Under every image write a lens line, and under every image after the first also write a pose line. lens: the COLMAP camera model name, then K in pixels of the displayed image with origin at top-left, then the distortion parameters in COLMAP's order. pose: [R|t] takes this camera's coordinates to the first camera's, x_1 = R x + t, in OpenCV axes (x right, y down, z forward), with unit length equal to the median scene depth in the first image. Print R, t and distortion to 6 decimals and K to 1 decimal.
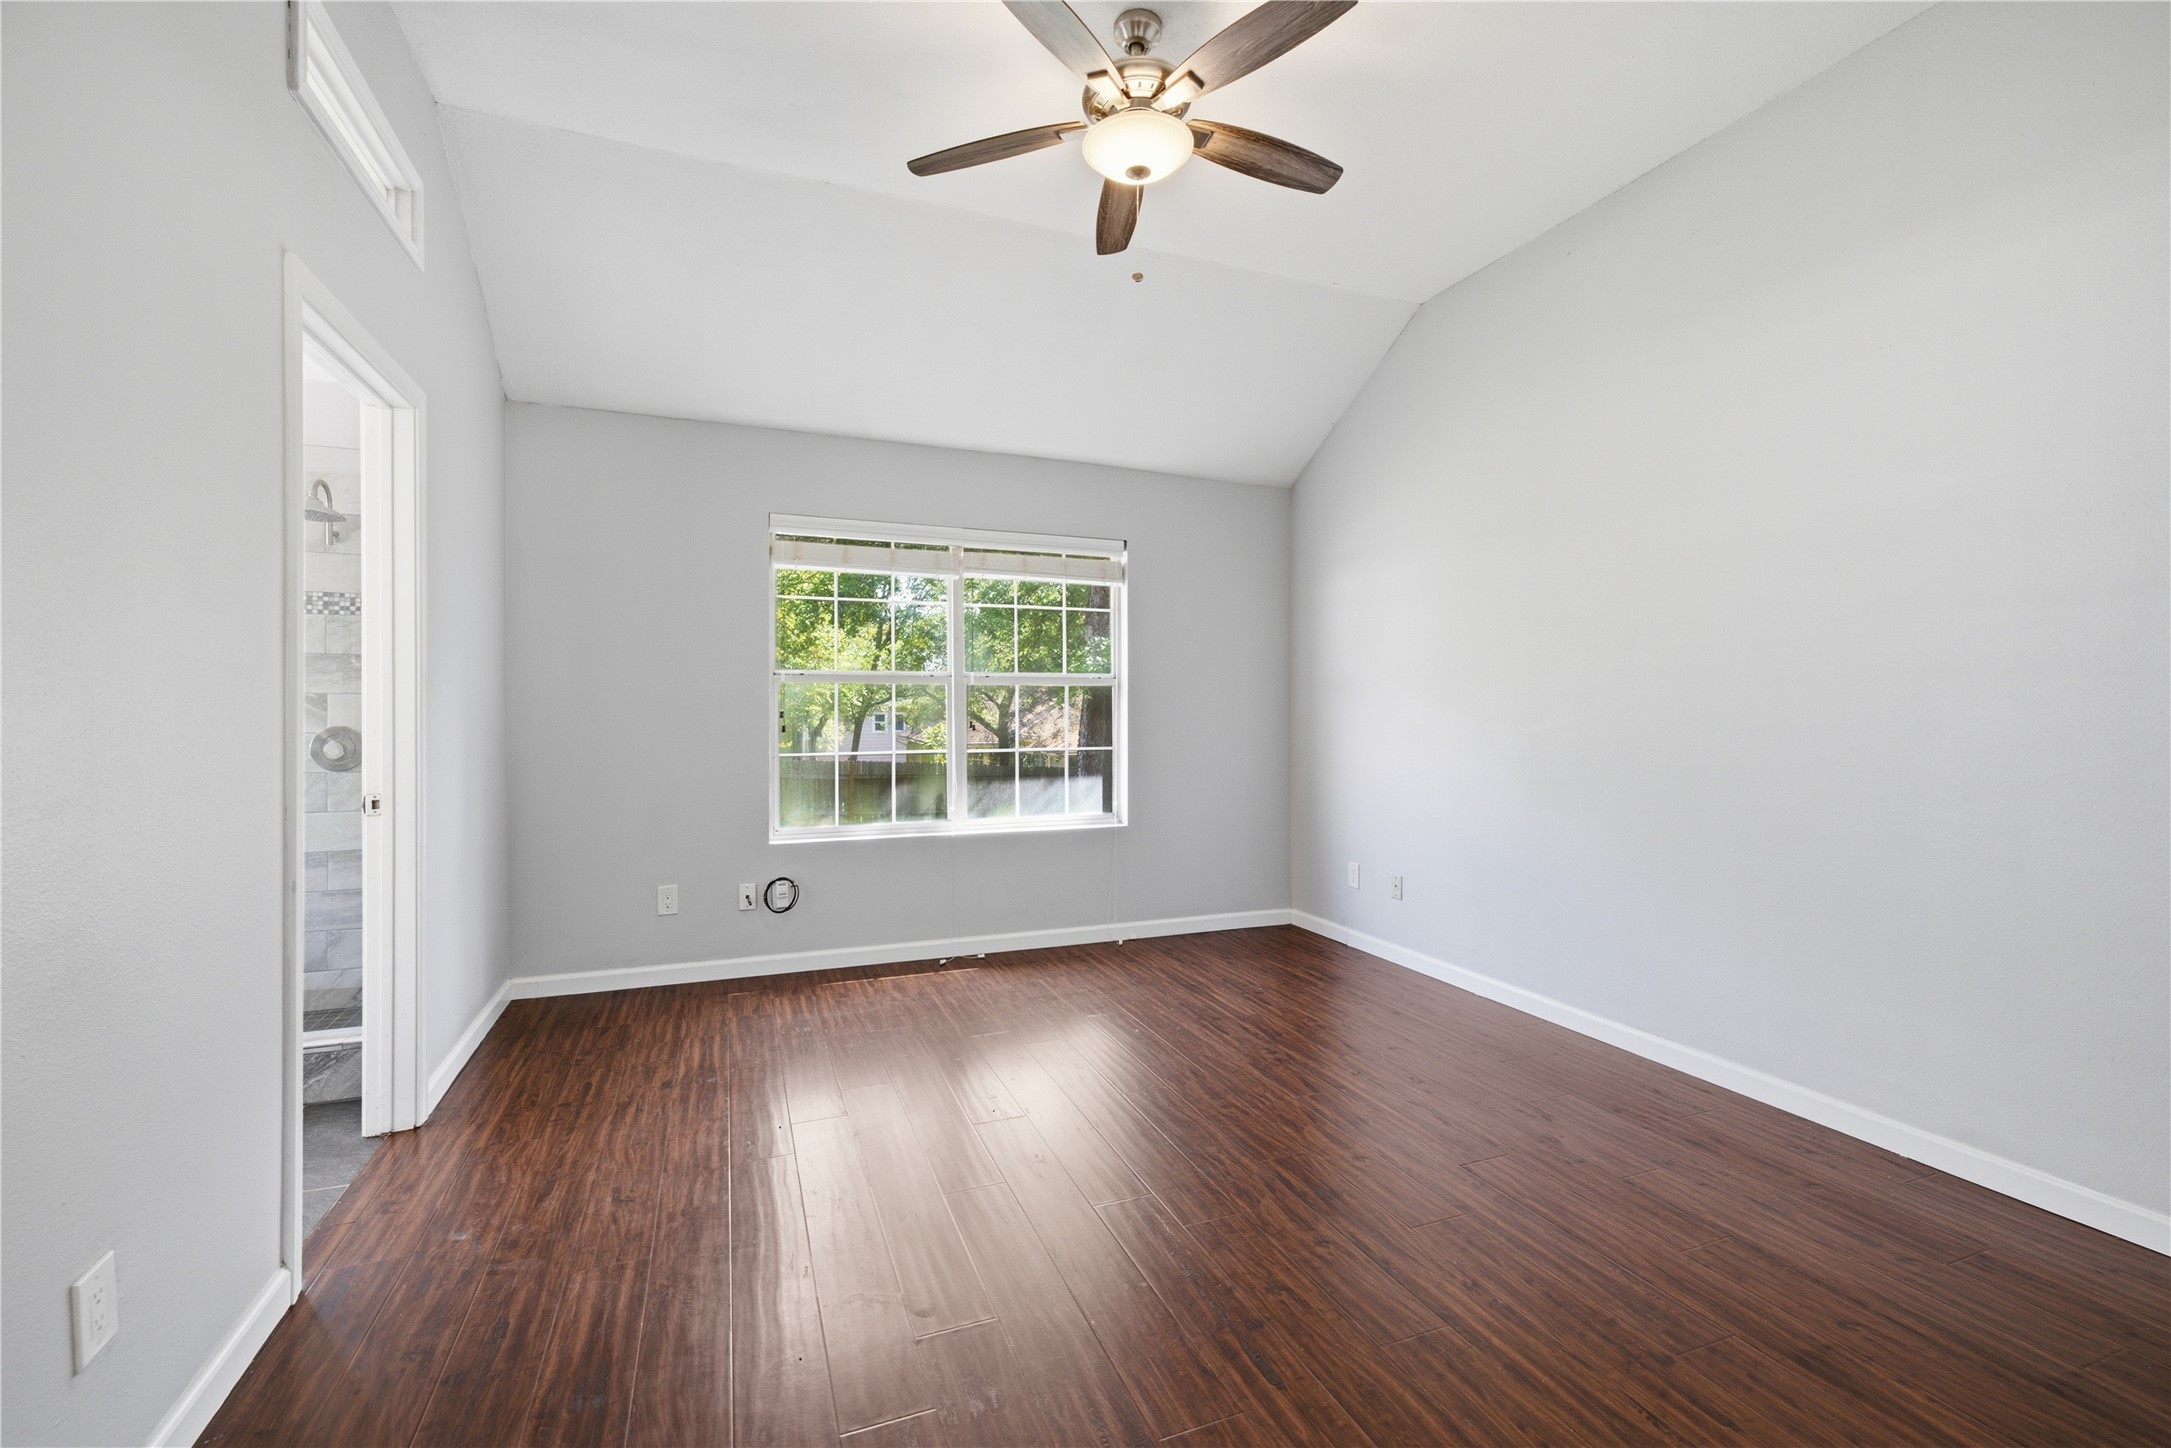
lens RADIAL K [[913.8, 0, 1086.3], [0, 913.8, 715.3], [0, 0, 1]] dist [0.004248, -0.000021]
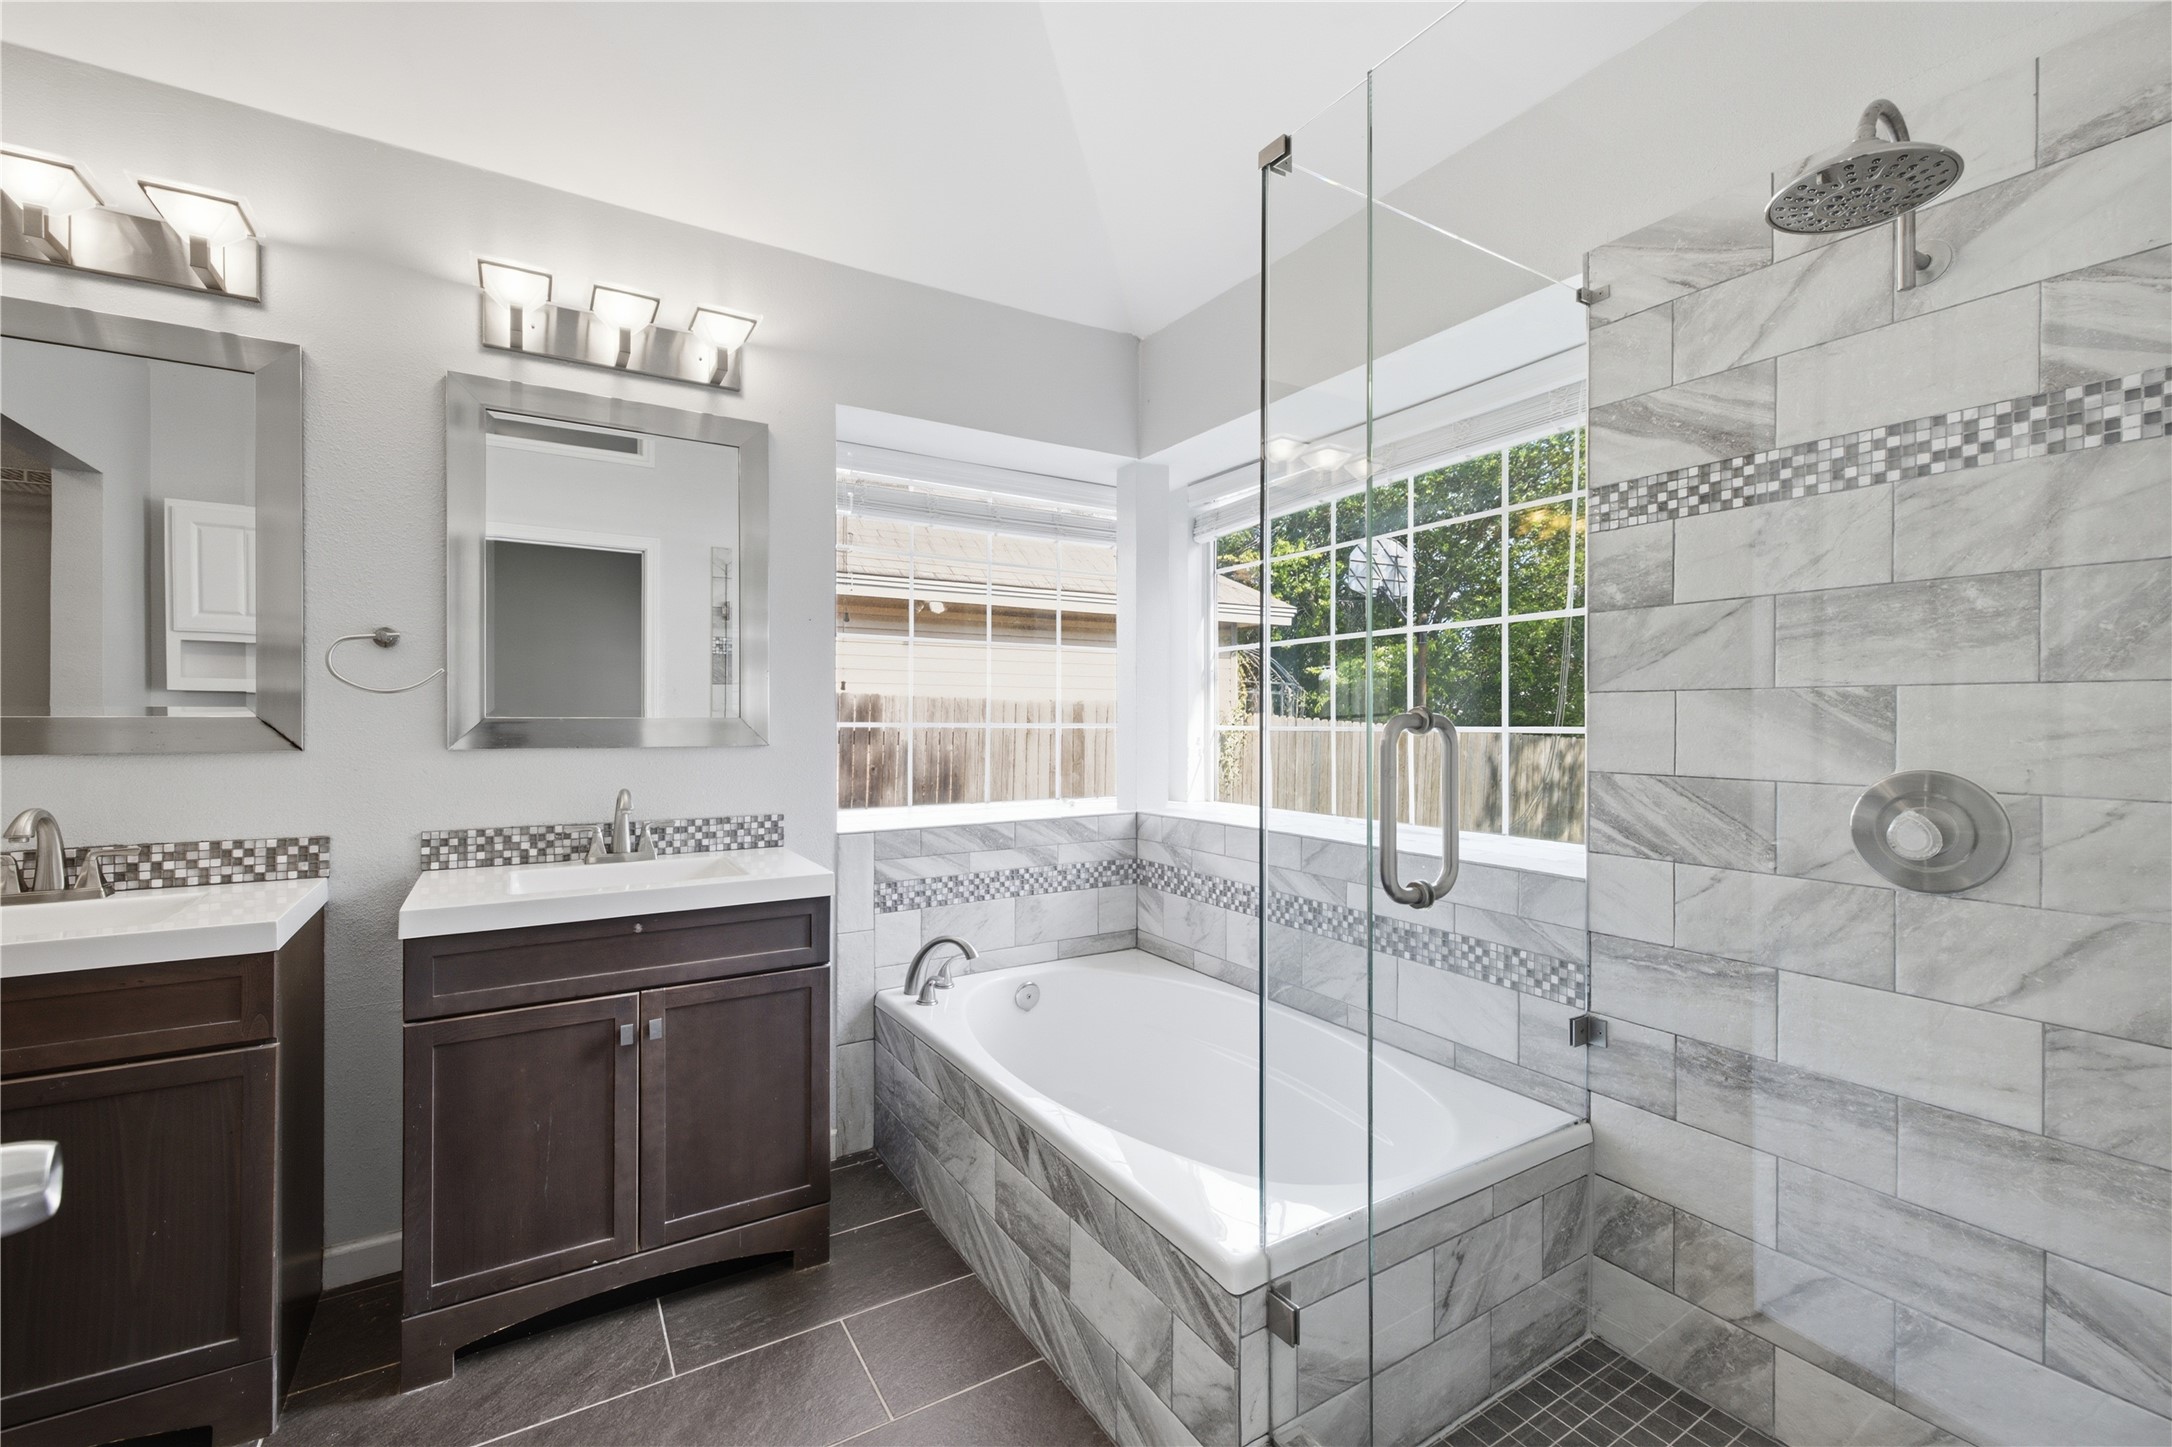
lens RADIAL K [[914.2, 0, 1086.8], [0, 914.2, 714.8], [0, 0, 1]] dist [0.004248, -0.000021]
pose [[0.179364, -0.003039, -0.983778, -0.506704], [-0.008719, 0.999951, -0.004679, -0.005971], [0.983744, 0.009417, 0.179329, 0.592439]]
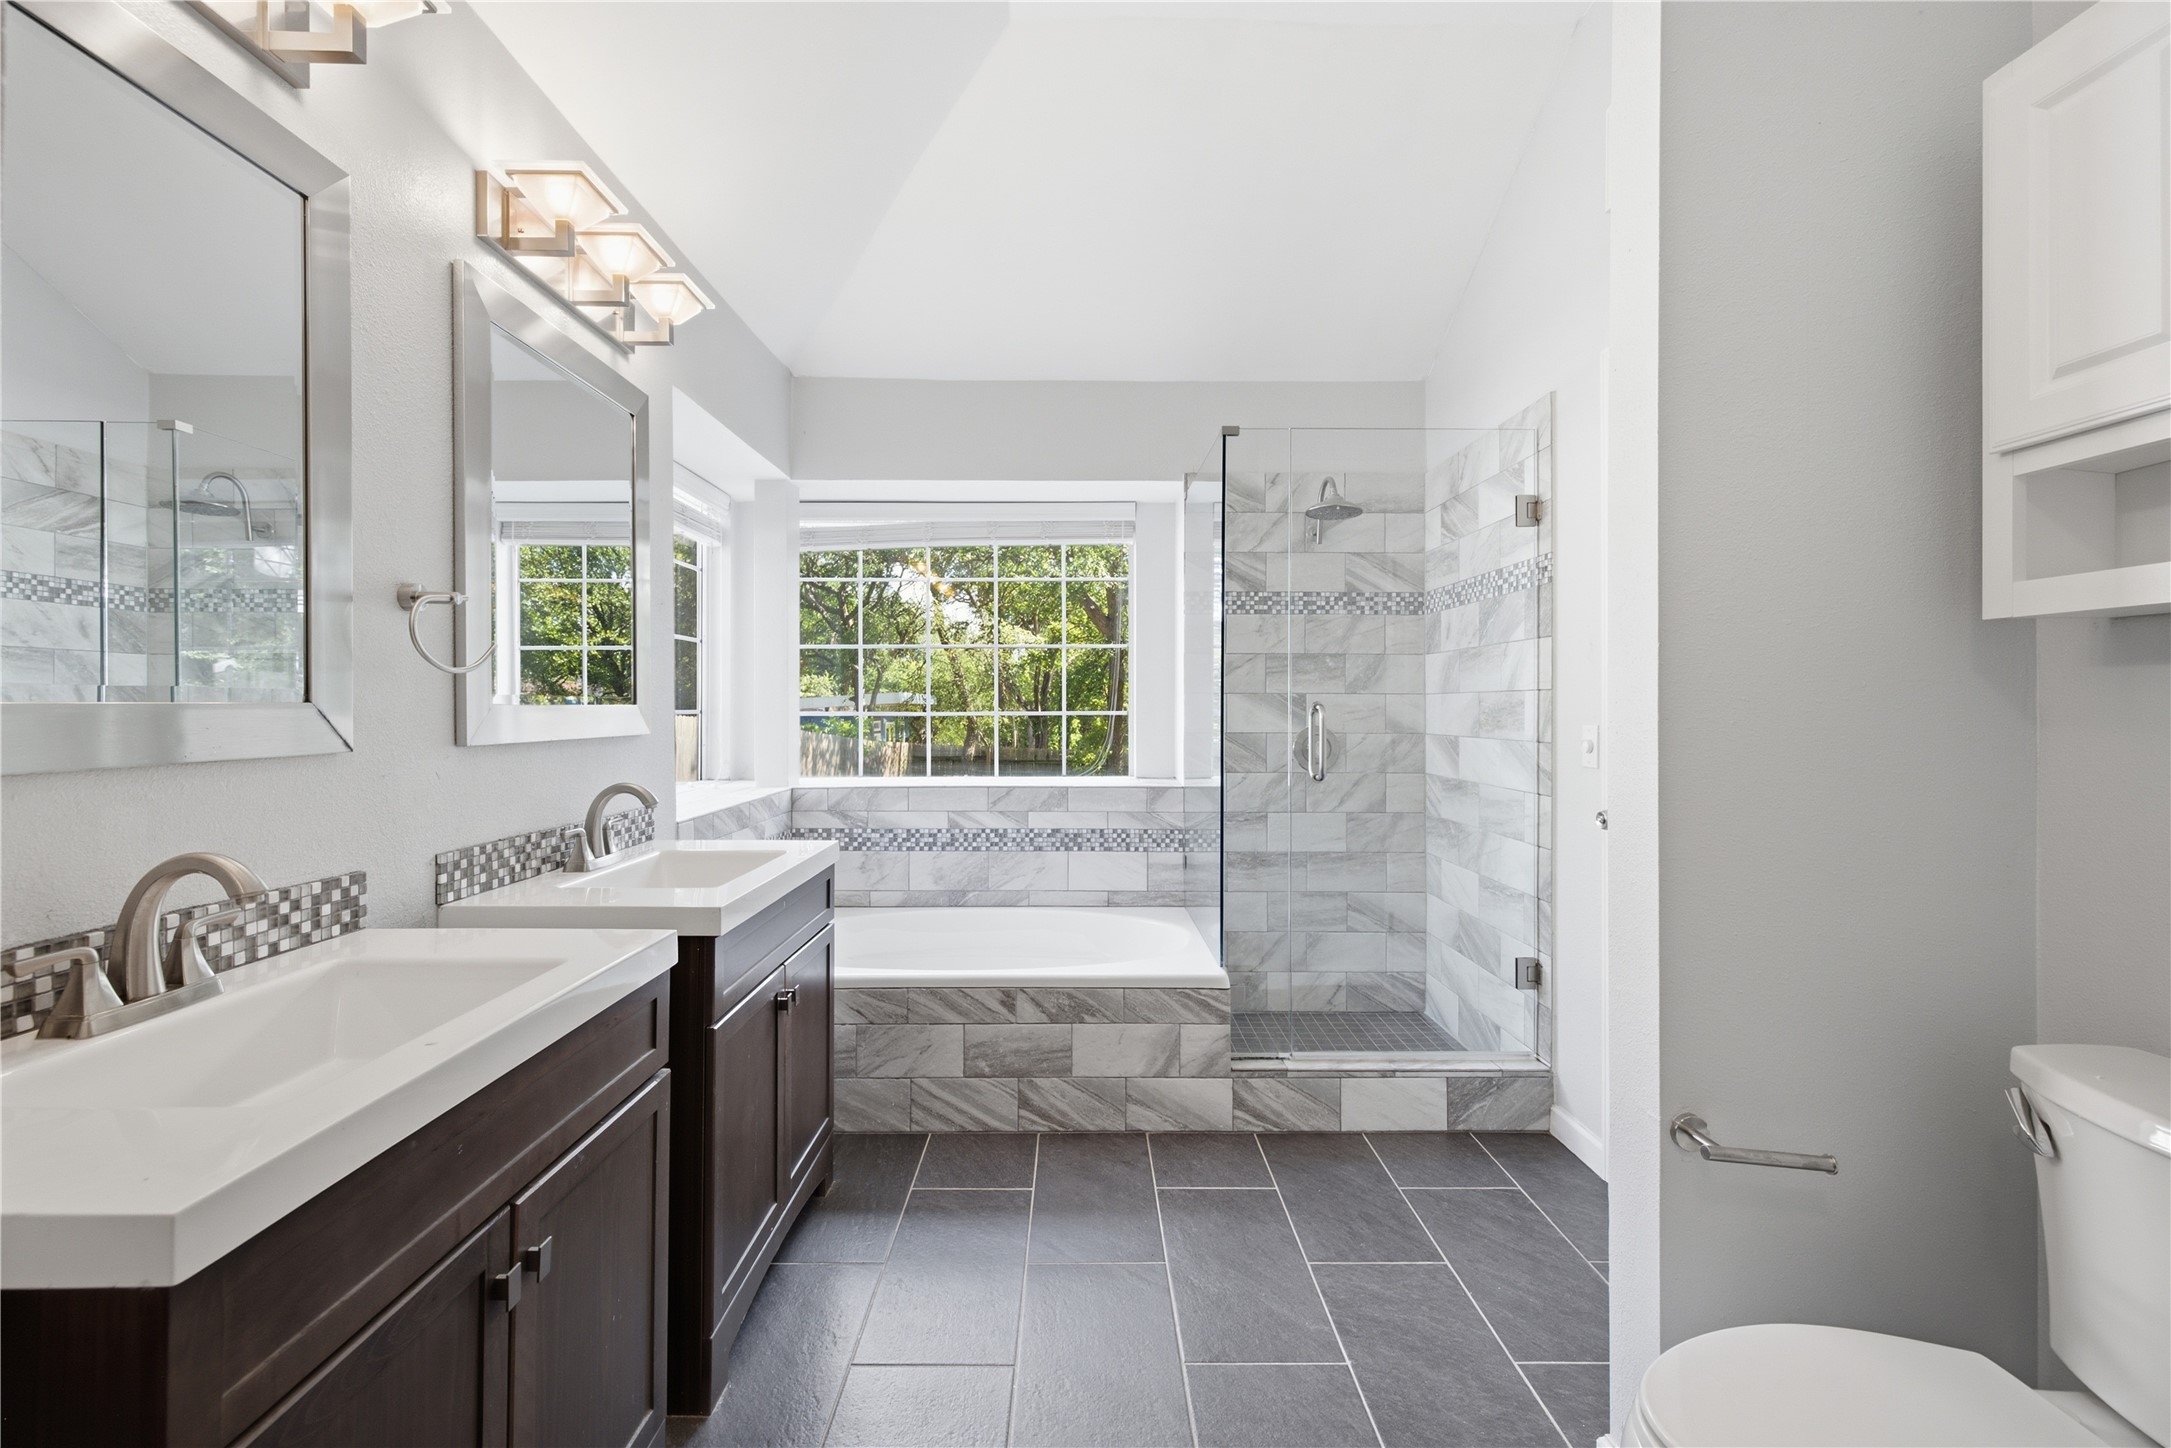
lens RADIAL K [[905.7, 0, 1082.8], [0, 905.7, 703.6], [0, 0, 1]] dist [0.025536, -0.000264]
pose [[0.933903, -0.000568, -0.357526, -0.701335], [-0.003671, 0.999931, -0.011175, -0.000035], [0.357508, 0.011749, 0.933836, -0.014951]]
